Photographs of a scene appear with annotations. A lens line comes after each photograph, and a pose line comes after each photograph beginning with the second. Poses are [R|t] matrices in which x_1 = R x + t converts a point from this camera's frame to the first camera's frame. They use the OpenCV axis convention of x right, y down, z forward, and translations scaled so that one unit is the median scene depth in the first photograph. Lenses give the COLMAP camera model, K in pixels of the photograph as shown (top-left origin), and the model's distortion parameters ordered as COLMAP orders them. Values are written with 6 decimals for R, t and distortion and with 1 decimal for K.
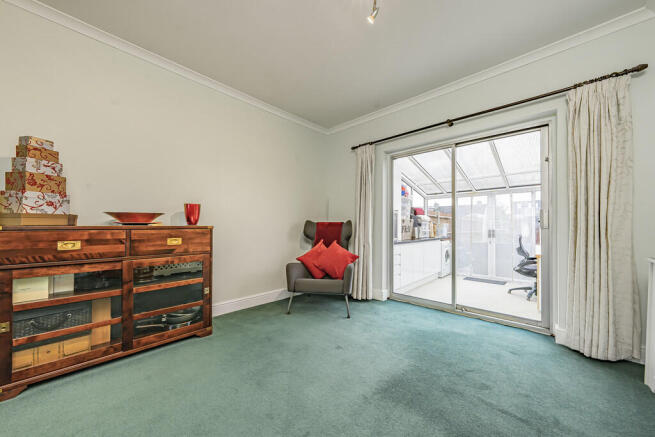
lens RADIAL K [[230.3, 0, 329.2], [0, 230.3, 222.7], [0, 0, 1]] dist [-0.000208, -0.000005]
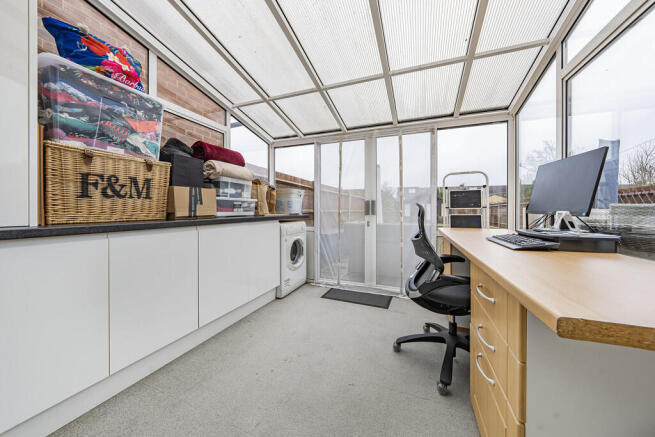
lens RADIAL K [[227.6, 0, 326.6], [0, 227.6, 209.1], [0, 0, 1]] dist [0.000094, 0.000001]
pose [[0.934623, -0.000749, 0.355640, 0.416013], [-0.003204, 0.999939, 0.010524, 0.046053], [-0.355626, -0.010975, 0.934564, 0.531773]]
